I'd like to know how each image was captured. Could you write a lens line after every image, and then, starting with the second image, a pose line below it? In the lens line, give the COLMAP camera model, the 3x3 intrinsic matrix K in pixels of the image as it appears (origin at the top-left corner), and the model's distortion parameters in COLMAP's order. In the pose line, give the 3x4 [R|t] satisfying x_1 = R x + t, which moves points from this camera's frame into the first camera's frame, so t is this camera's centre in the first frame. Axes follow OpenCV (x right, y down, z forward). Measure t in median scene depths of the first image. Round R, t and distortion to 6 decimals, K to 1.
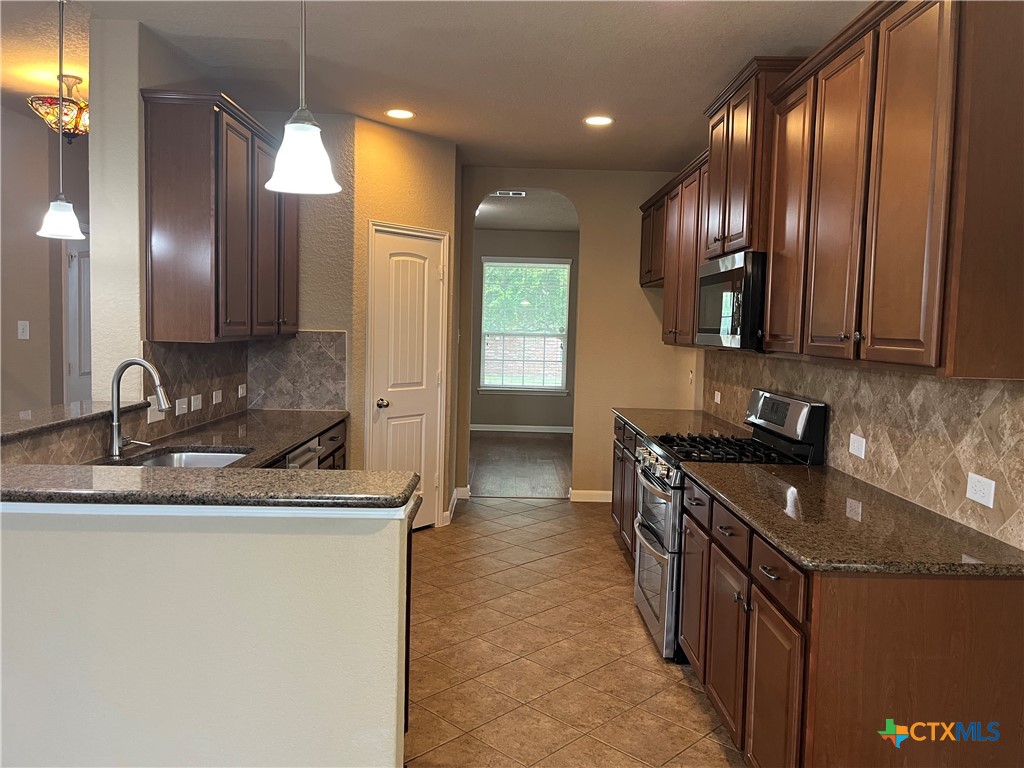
lens RADIAL K [[781.9, 0, 510.2], [0, 781.9, 378.9], [0, 0, 1]] dist [0.049852, -0.055260]
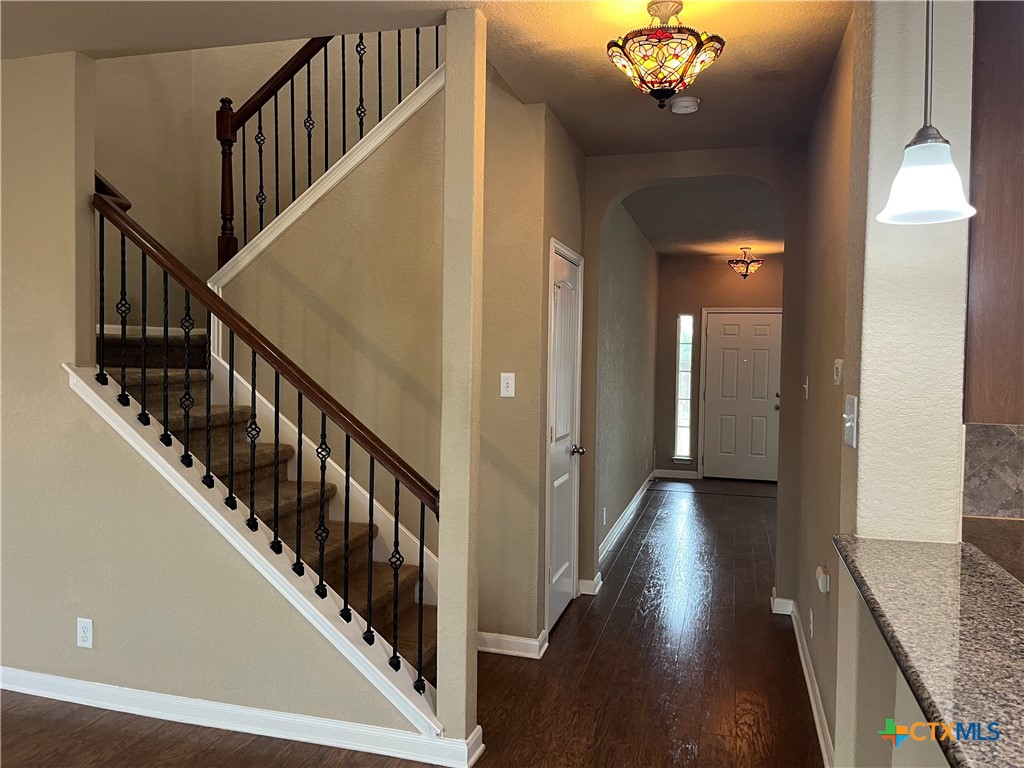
lens RADIAL K [[781.9, 0, 515.1], [0, 781.9, 376.7], [0, 0, 1]] dist [0.049852, -0.055260]
pose [[0.961602, -0.003295, -0.274428, -0.464596], [-0.009341, 0.998956, -0.044723, -0.041798], [0.274289, 0.045569, 0.960567, 0.330049]]
